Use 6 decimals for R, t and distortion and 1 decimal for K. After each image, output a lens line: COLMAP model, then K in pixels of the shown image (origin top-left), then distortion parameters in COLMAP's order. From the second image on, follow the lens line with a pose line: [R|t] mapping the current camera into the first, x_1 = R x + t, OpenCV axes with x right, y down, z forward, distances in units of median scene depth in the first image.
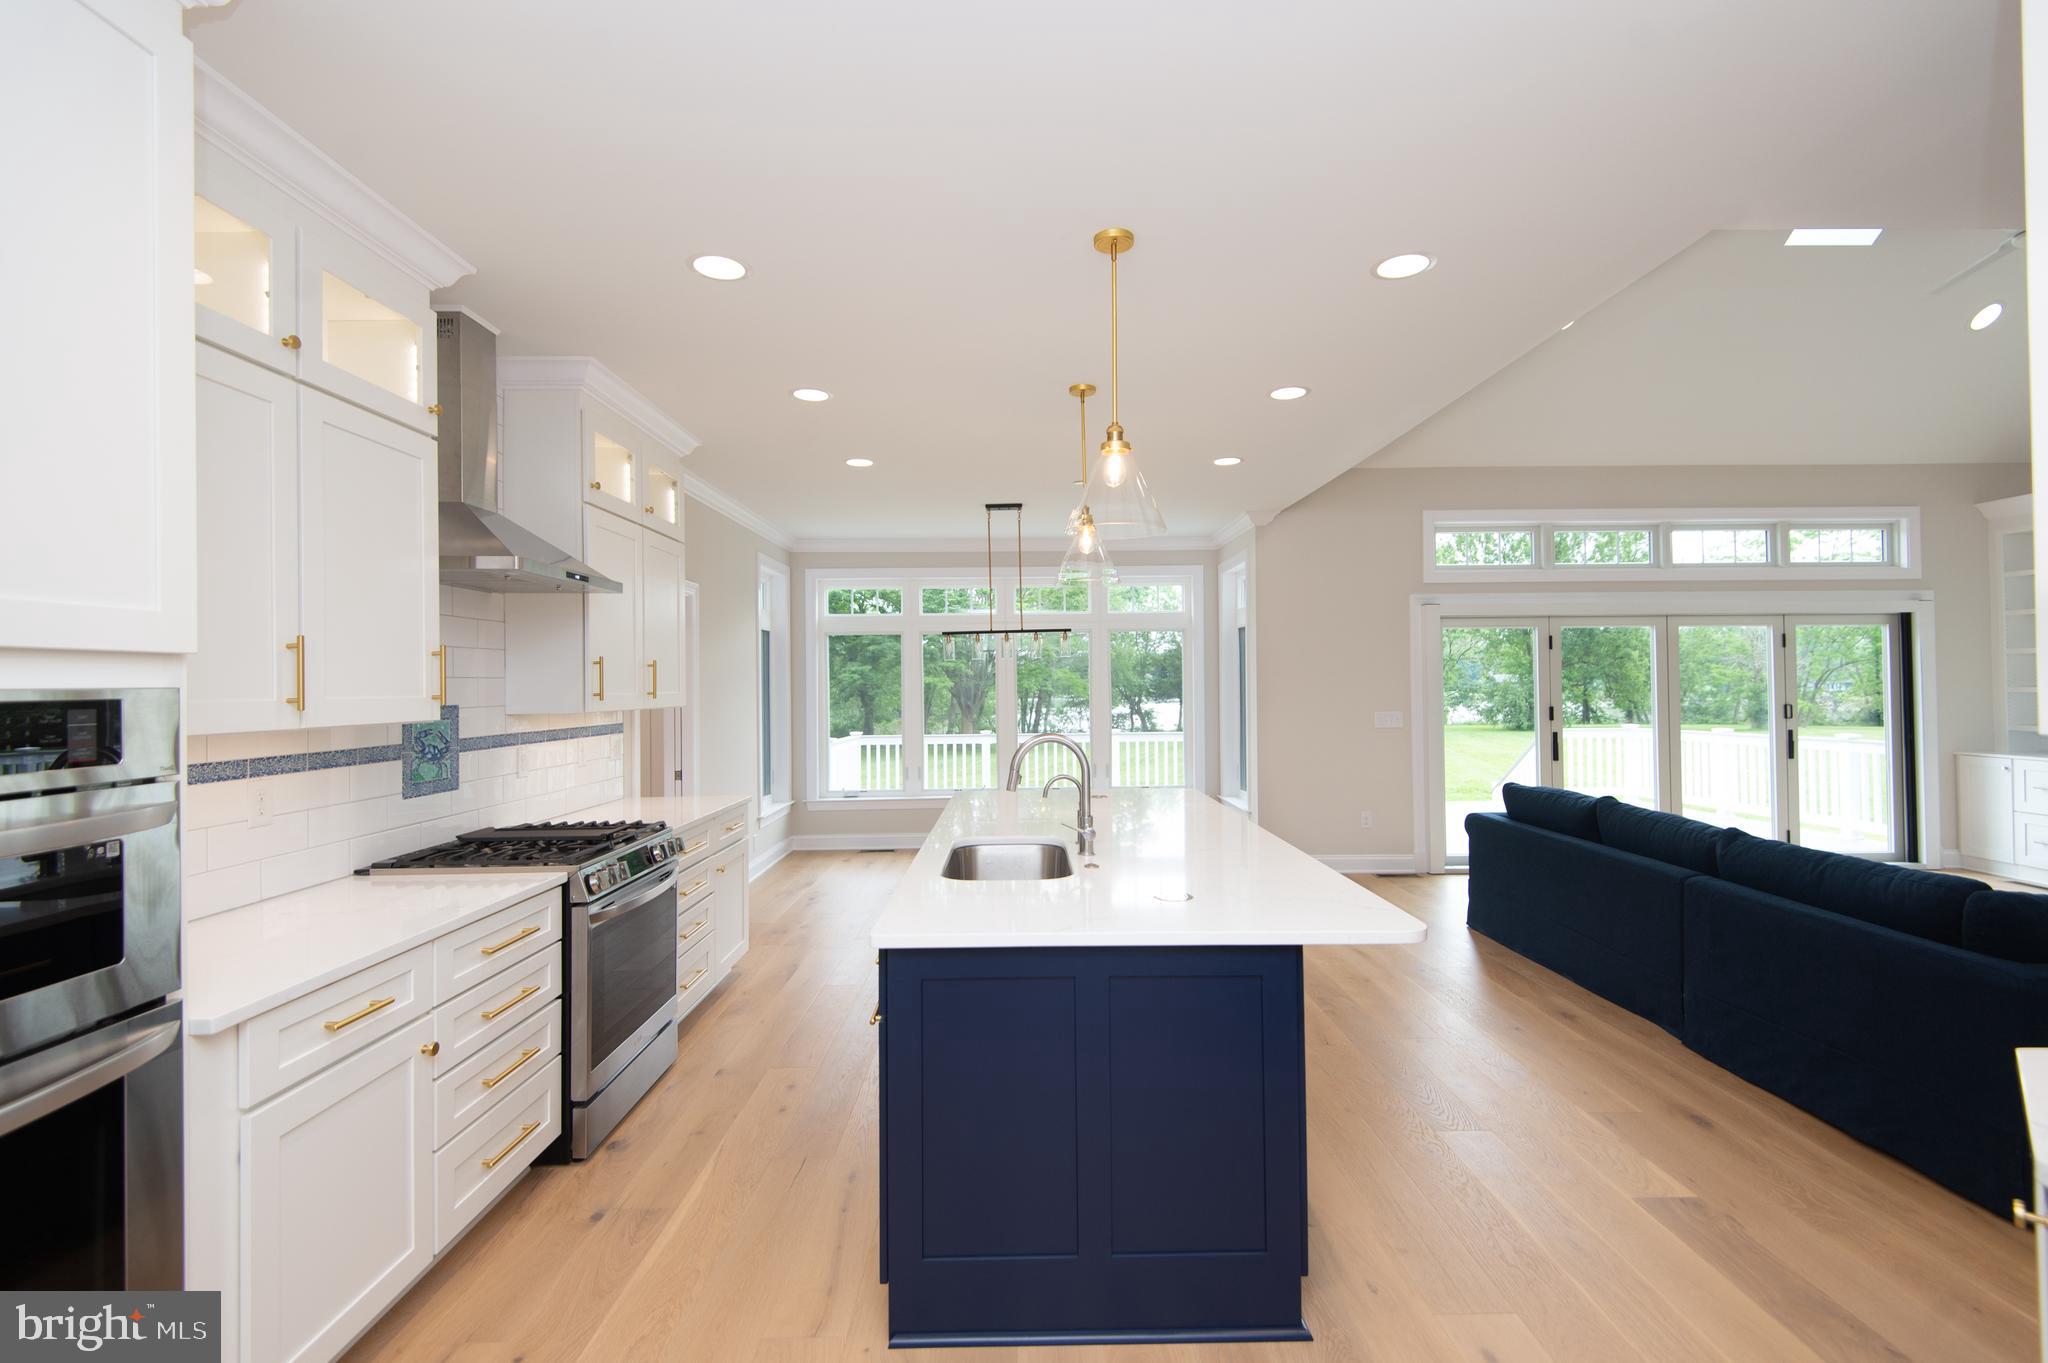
lens RADIAL K [[898.0, 0, 1035.8], [0, 898.0, 675.8], [0, 0, 1]] dist [0.003133, -0.000781]
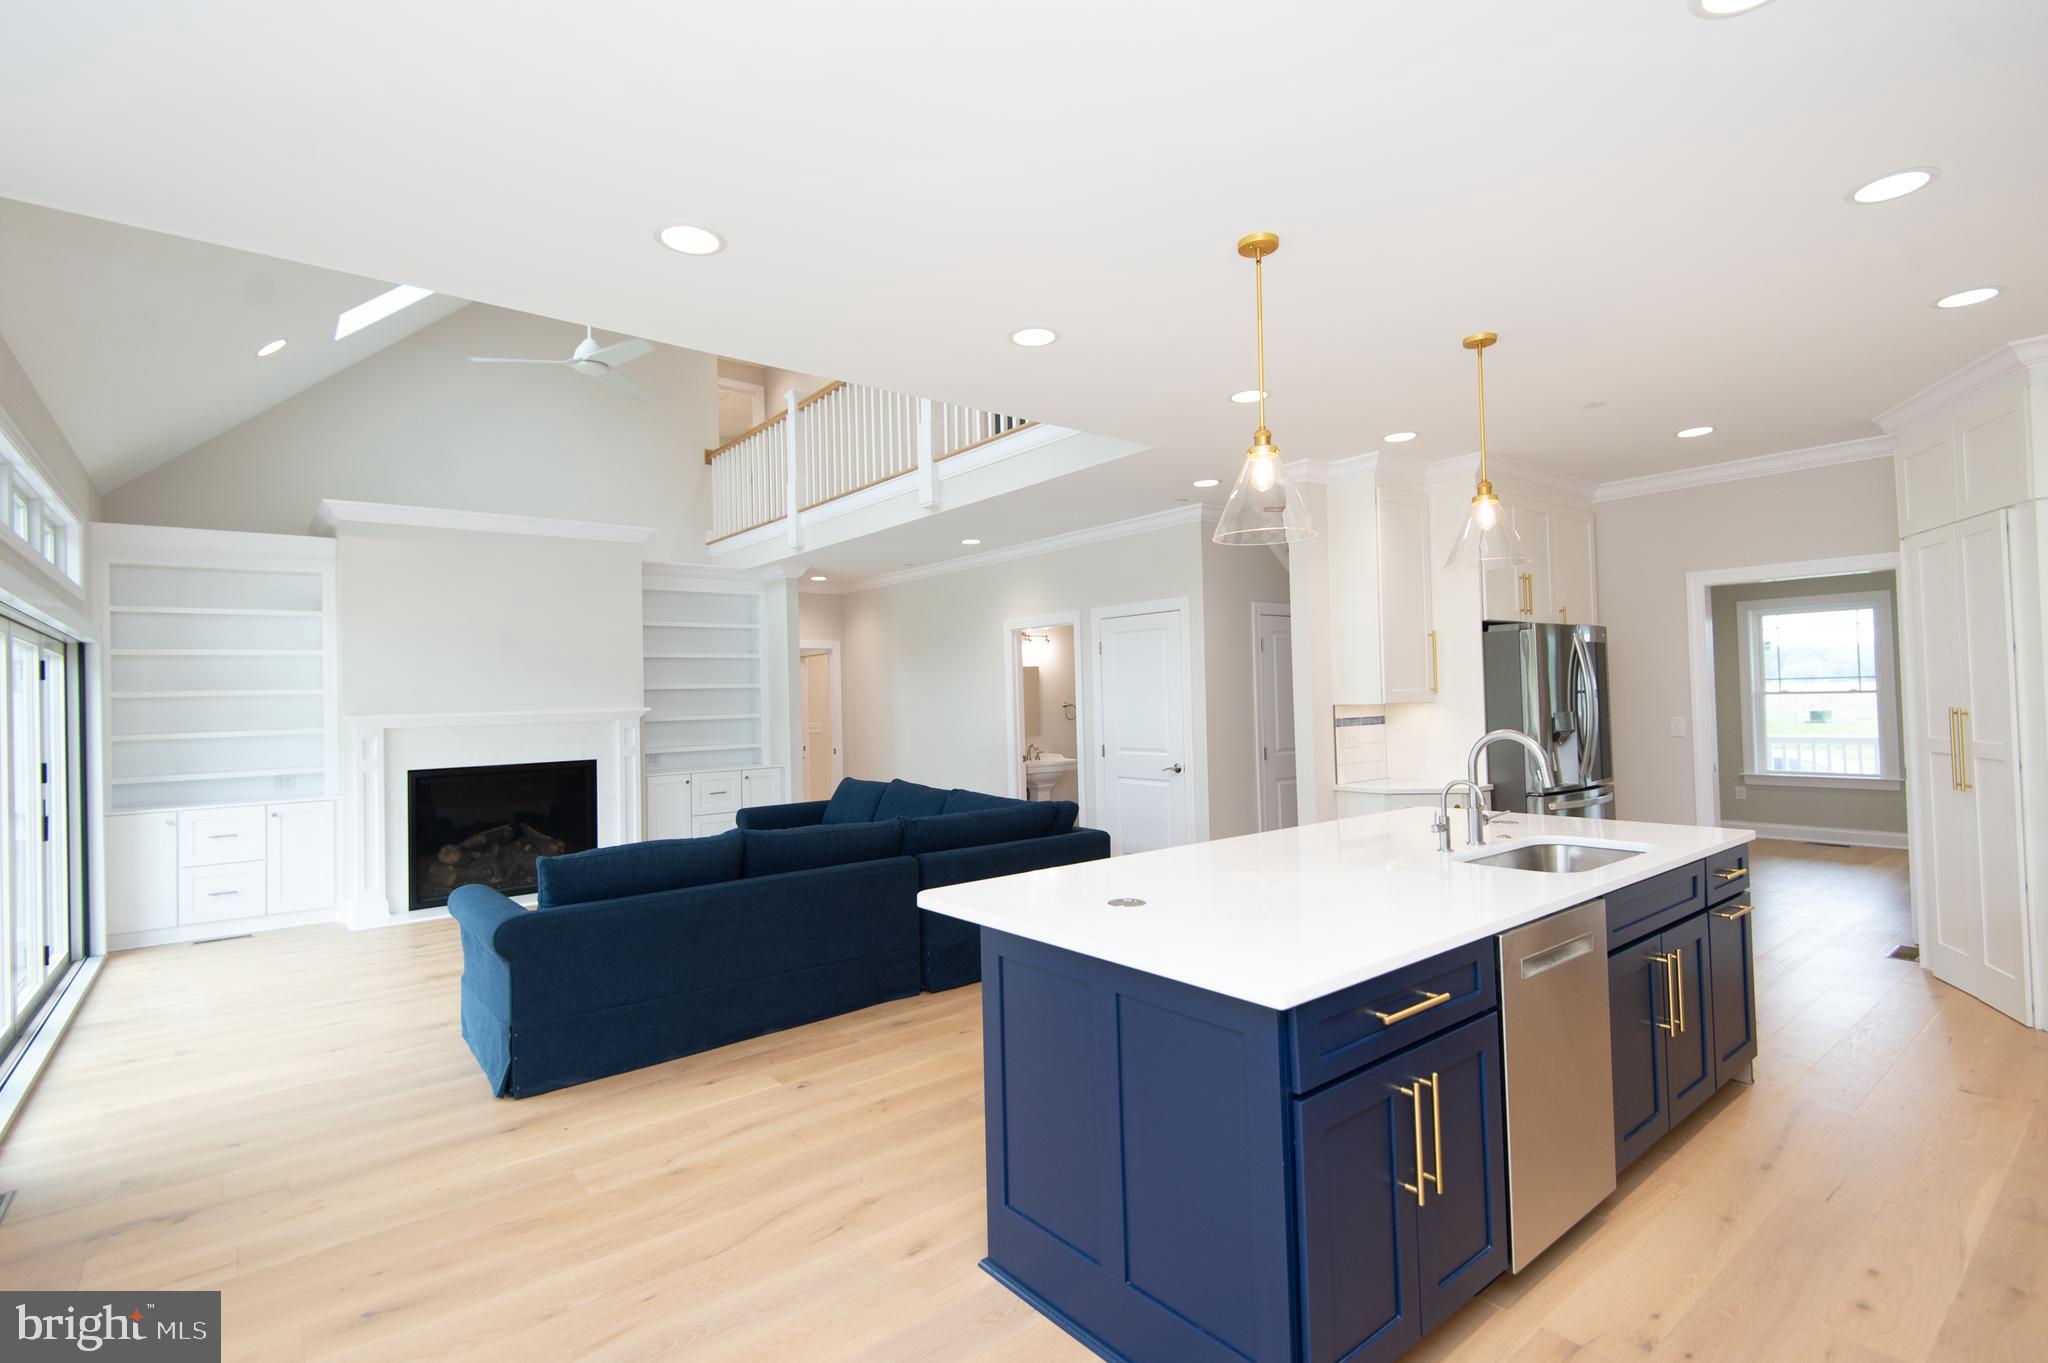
lens RADIAL K [[934.0, 0, 1019.6], [0, 934.0, 675.1], [0, 0, 1]] dist [0.021799, -0.011421]
pose [[-0.615547, 0.045326, 0.786796, -0.174530], [0.024118, 0.998961, -0.038680, 0.009577], [-0.787731, -0.004834, -0.616000, 0.740440]]
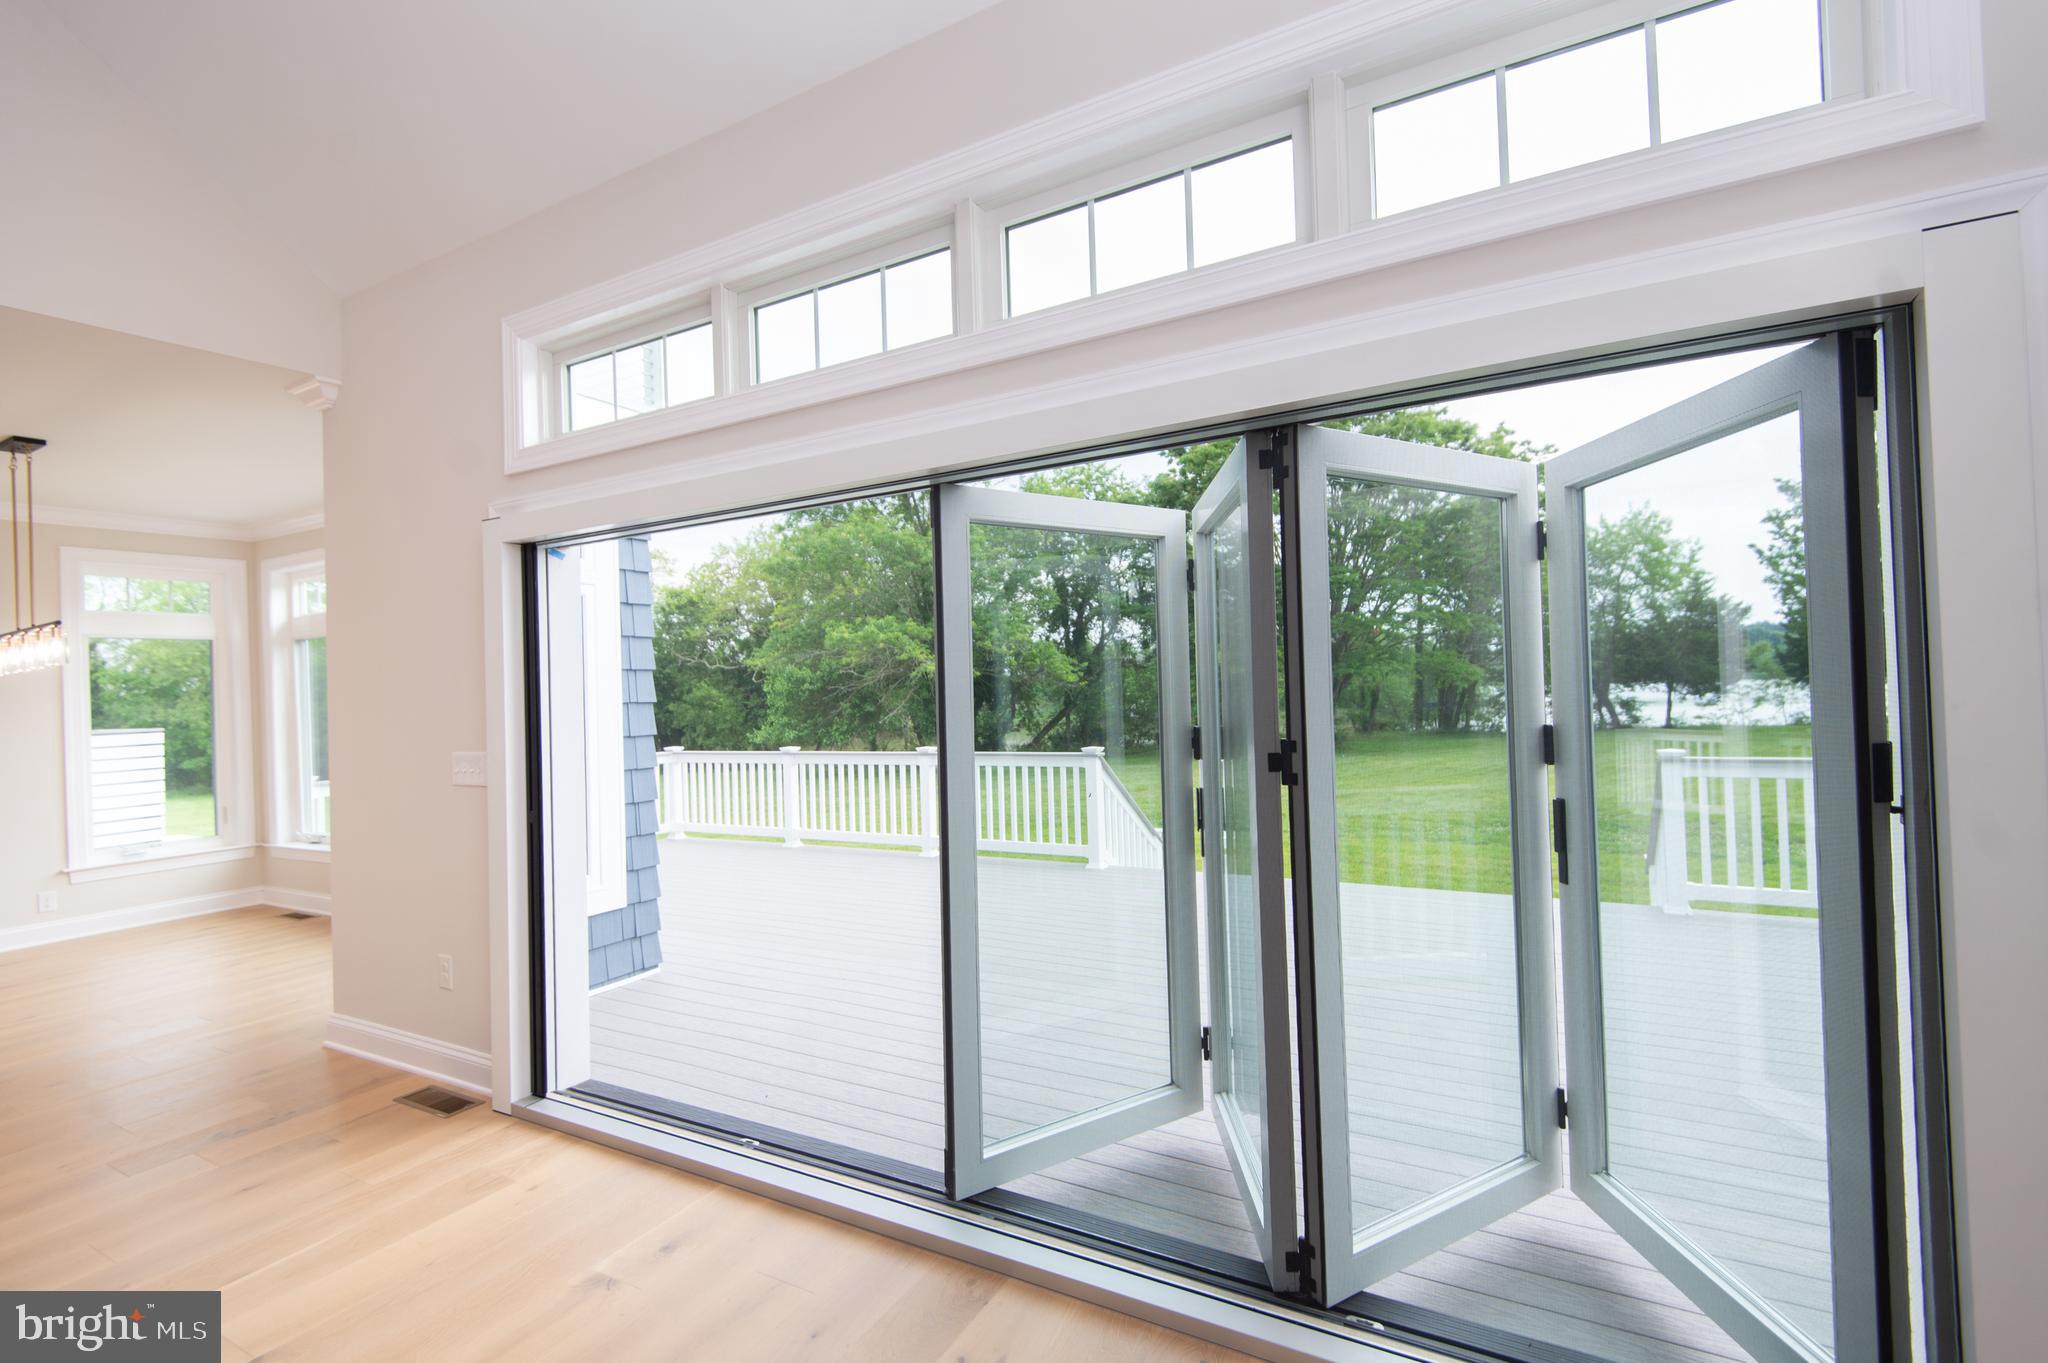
lens RADIAL K [[934.0, 0, 1021.9], [0, 934.0, 680.6], [0, 0, 1]] dist [0.021799, -0.011421]
pose [[0.875926, -0.026926, -0.481693, 0.770228], [0.033612, 0.999421, 0.005255, 0.008268], [0.481273, -0.020794, 0.876324, 0.599021]]
